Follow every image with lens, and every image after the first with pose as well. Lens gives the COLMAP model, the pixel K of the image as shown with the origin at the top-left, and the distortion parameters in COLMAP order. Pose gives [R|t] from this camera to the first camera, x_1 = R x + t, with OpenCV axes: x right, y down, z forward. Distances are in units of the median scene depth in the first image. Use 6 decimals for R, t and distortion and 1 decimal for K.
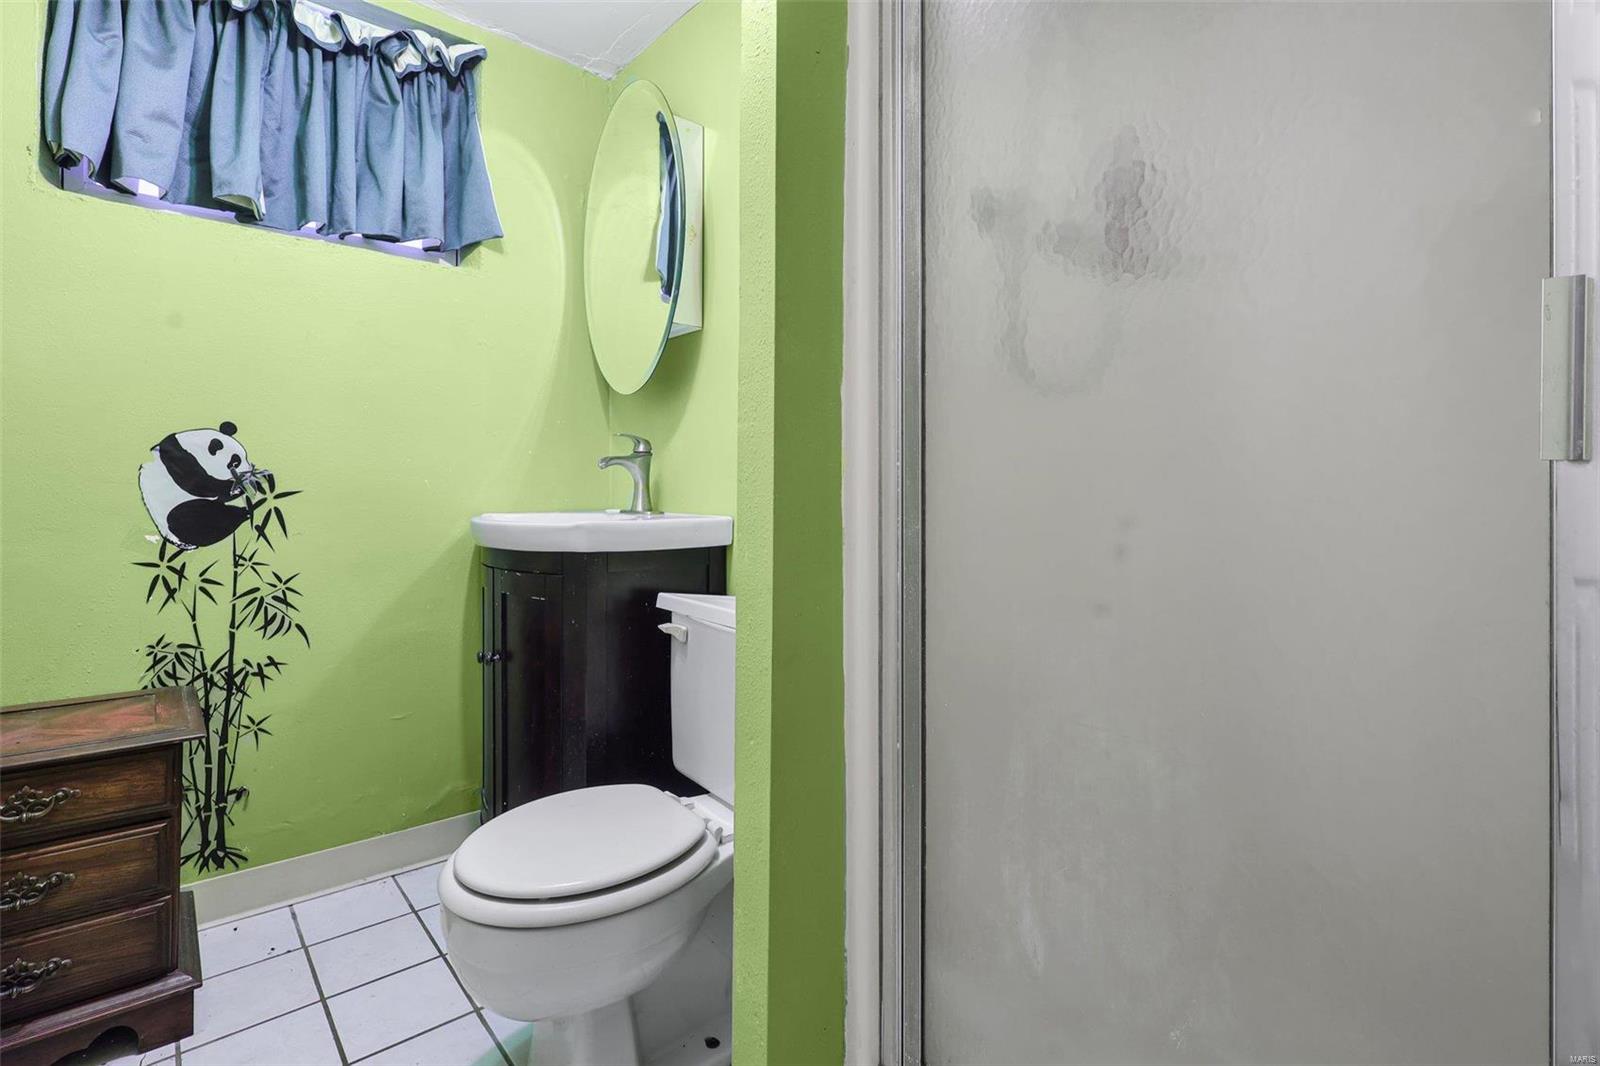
lens RADIAL K [[746.3, 0, 799.2], [0, 746.3, 511.8], [0, 0, 1]] dist [0.001390, -0.000204]
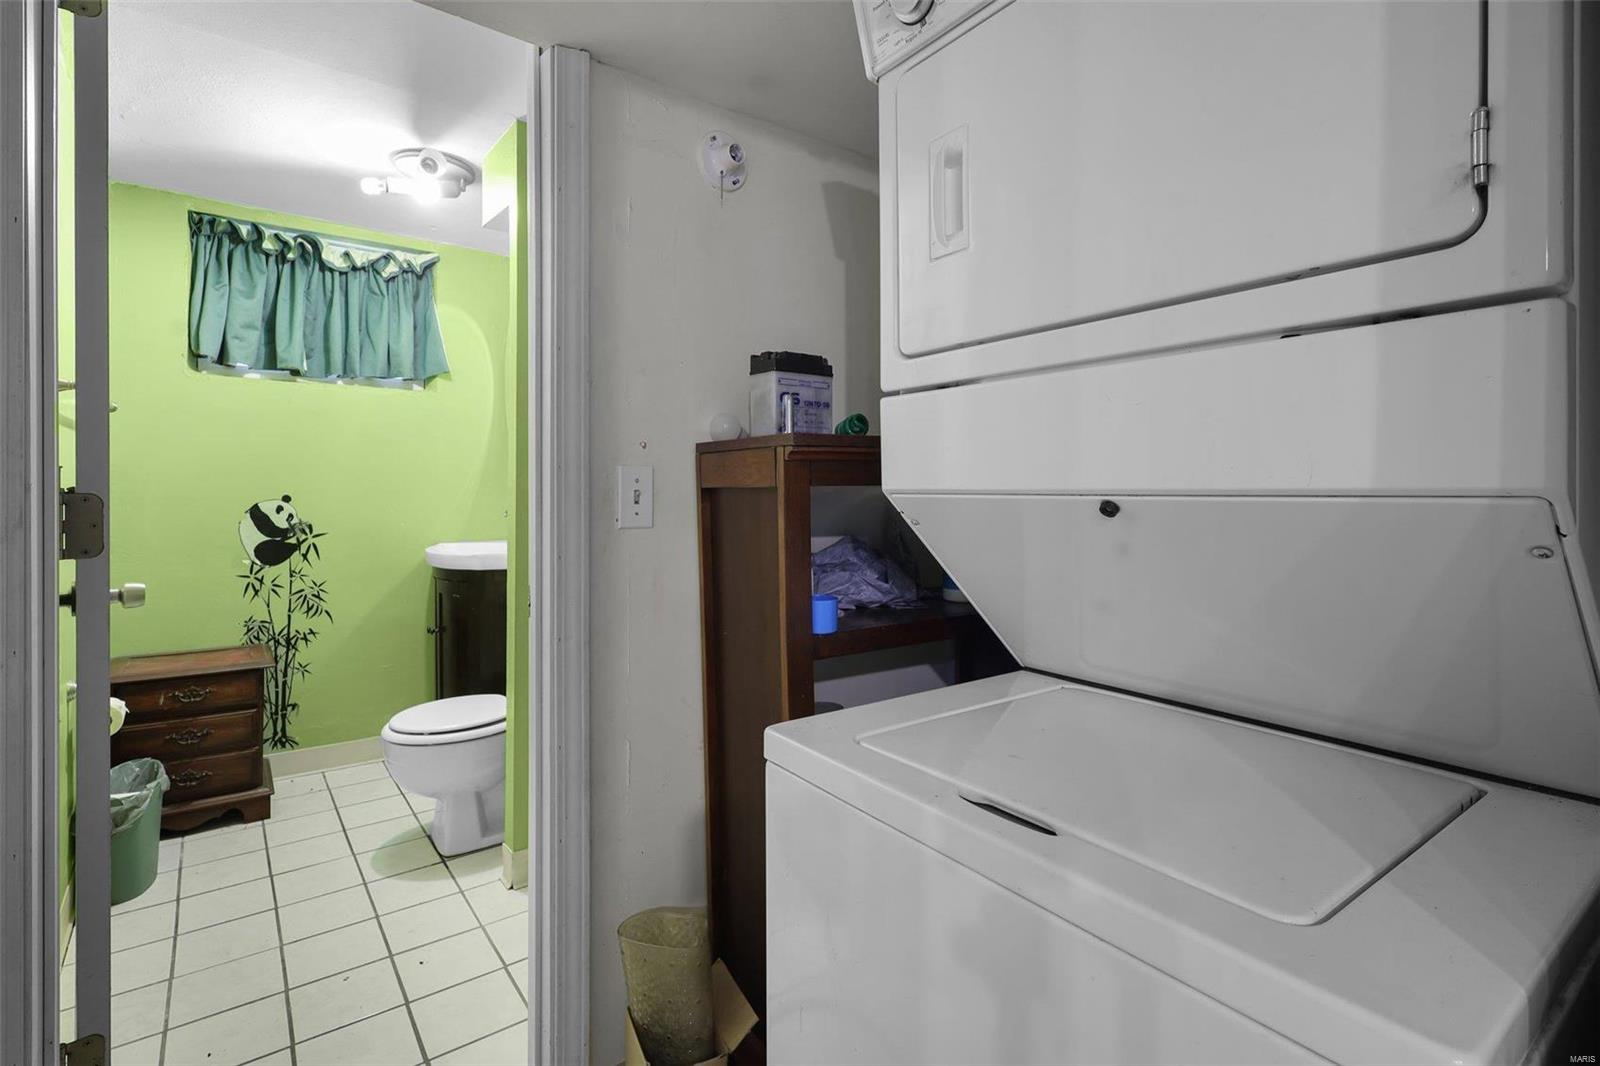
lens RADIAL K [[739.9, 0, 797.2], [0, 739.9, 515.9], [0, 0, 1]] dist [0.001776, 0.000197]
pose [[0.998584, -0.003564, -0.053070, 0.527342], [0.003736, 0.999988, 0.003144, -0.071759], [0.053058, -0.003338, 0.998586, -0.675654]]
